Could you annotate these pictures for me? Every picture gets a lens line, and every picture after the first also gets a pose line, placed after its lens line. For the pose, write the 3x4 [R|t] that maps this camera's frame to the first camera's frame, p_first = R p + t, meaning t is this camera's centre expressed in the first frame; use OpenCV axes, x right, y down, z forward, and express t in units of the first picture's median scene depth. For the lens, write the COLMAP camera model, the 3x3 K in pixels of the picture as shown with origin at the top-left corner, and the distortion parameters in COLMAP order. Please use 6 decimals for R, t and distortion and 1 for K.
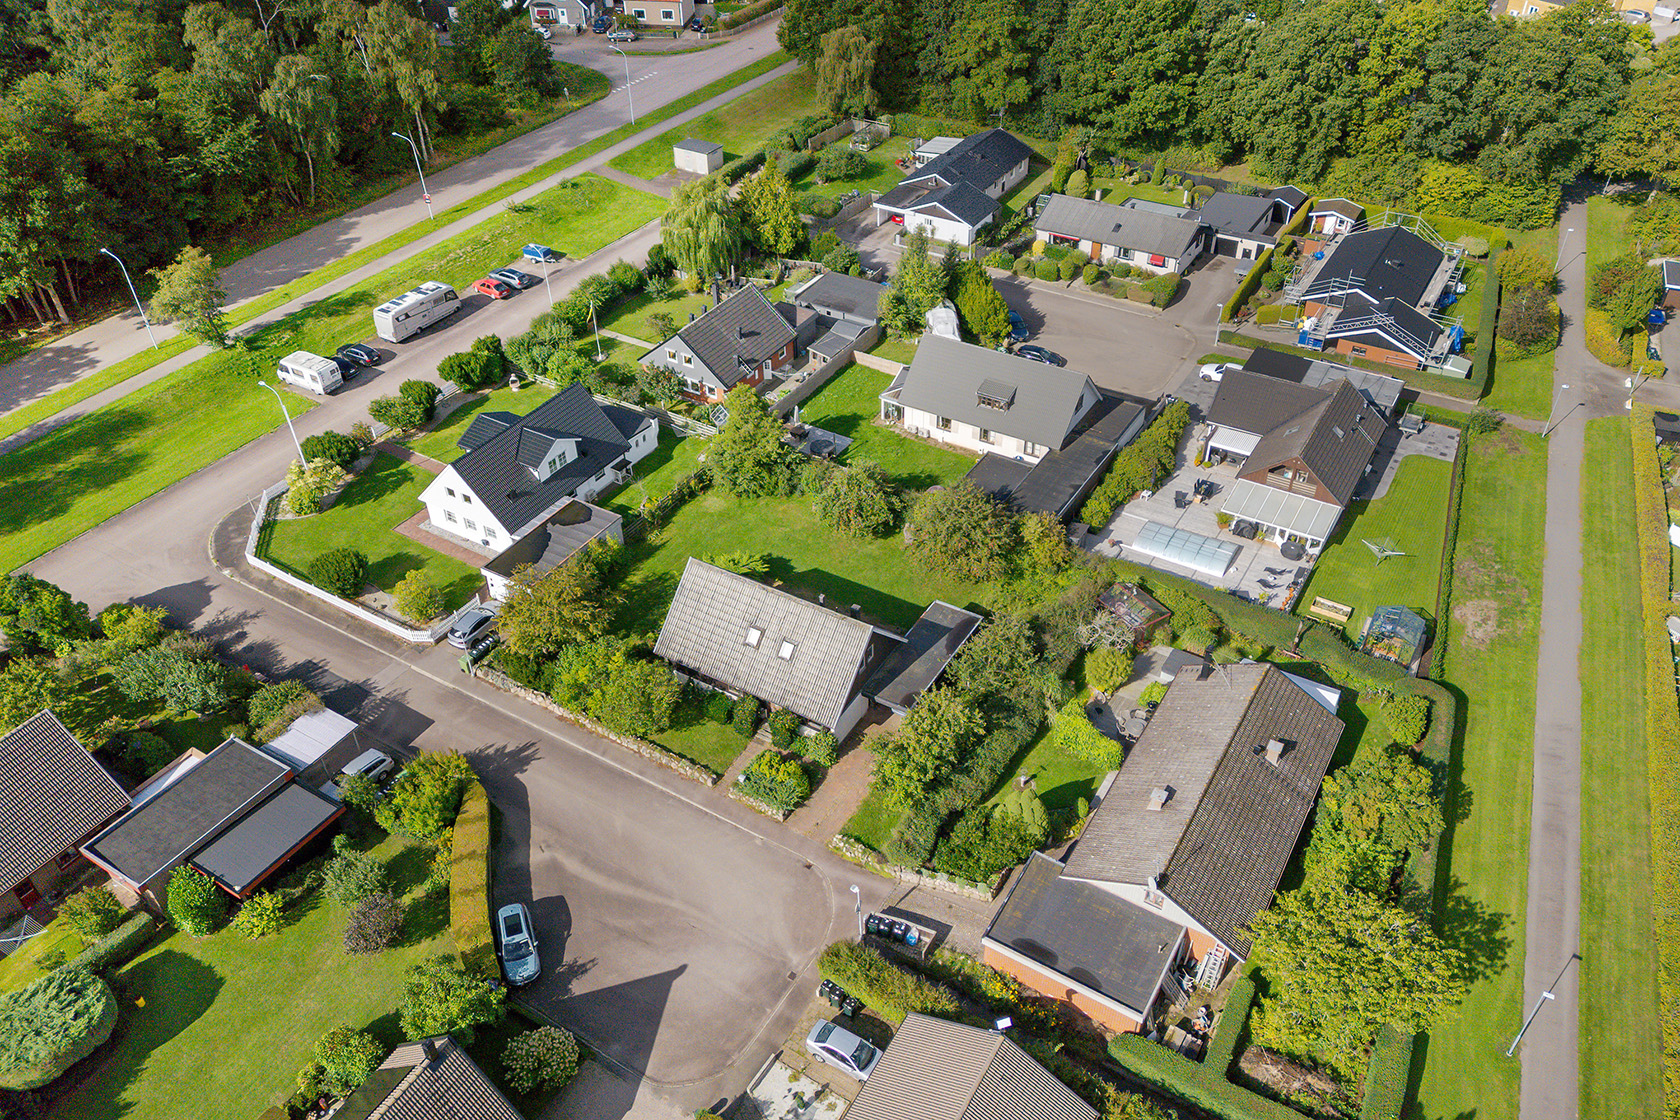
lens RADIAL K [[1258.6, 0, 840.0], [0, 1258.6, 560.0], [0, 0, 1]] dist [0.032829, -0.002262]
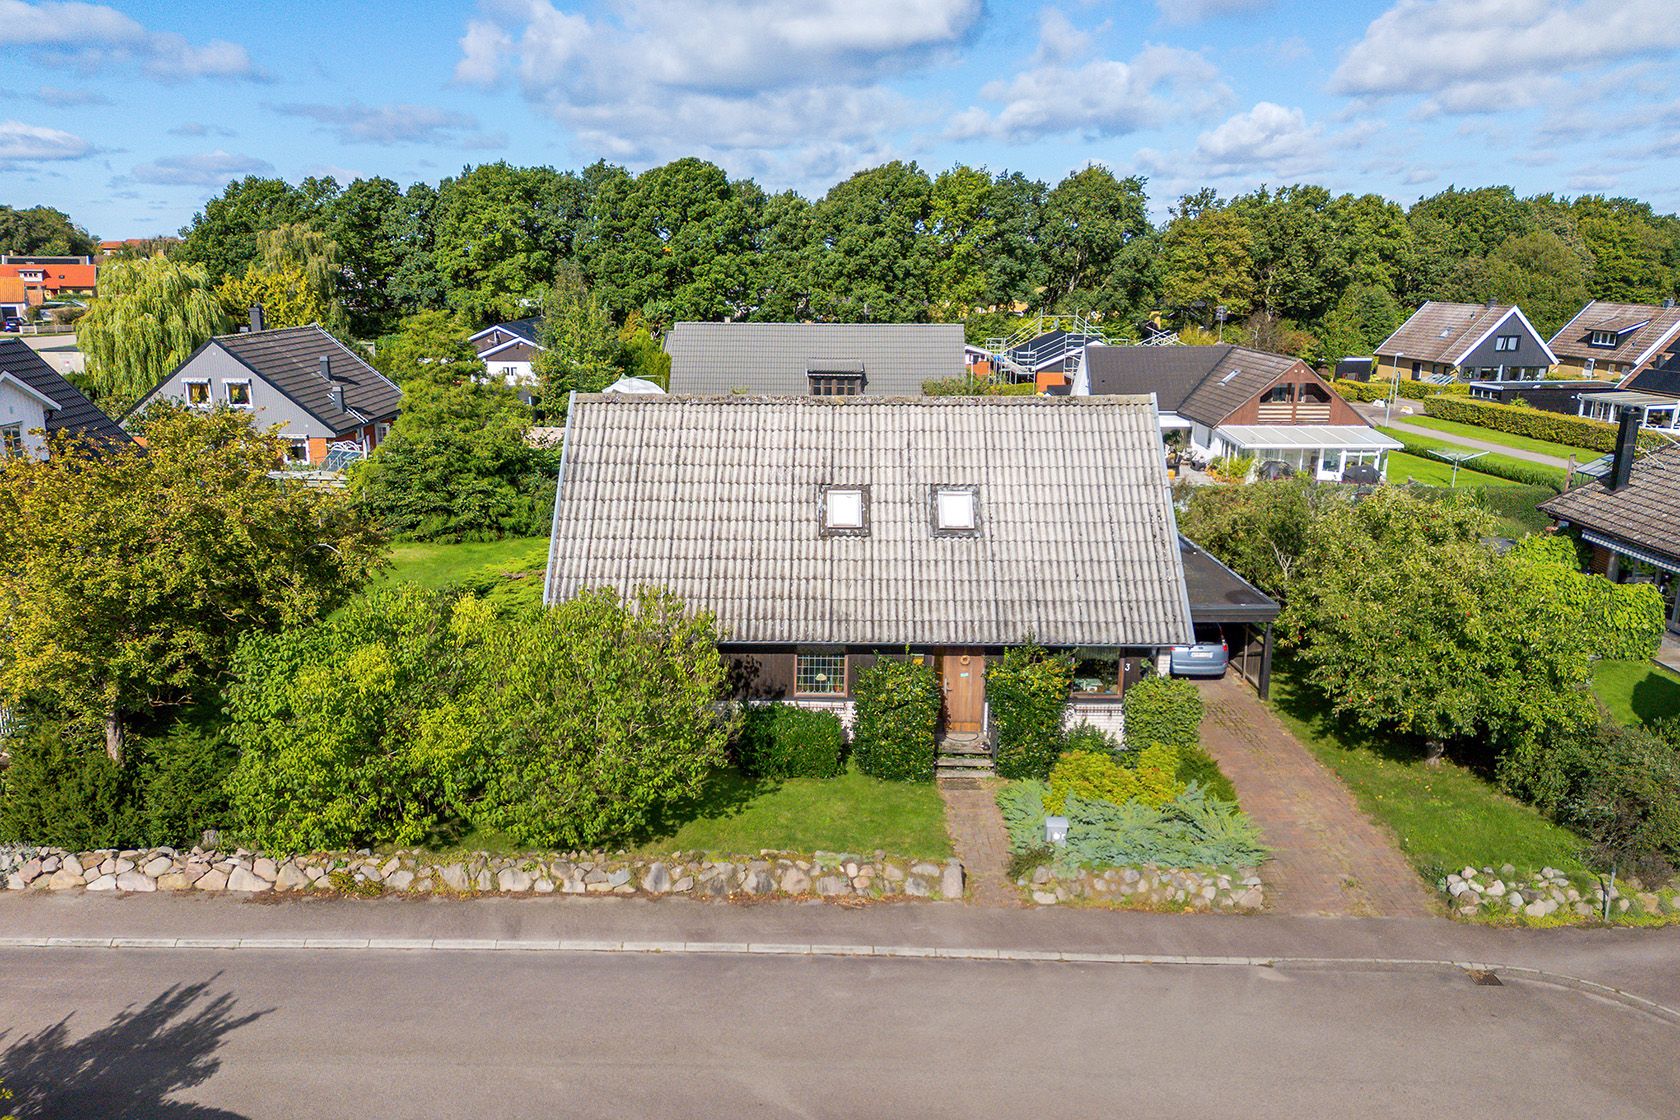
lens RADIAL K [[1258.6, 0, 840.0], [0, 1258.6, 560.0], [0, 0, 1]] dist [0.032829, -0.002262]
pose [[0.851082, -0.108886, 0.513618, -0.149114], [0.308906, 0.894870, -0.322157, 0.110338], [-0.424543, 0.432841, 0.795243, 0.426342]]
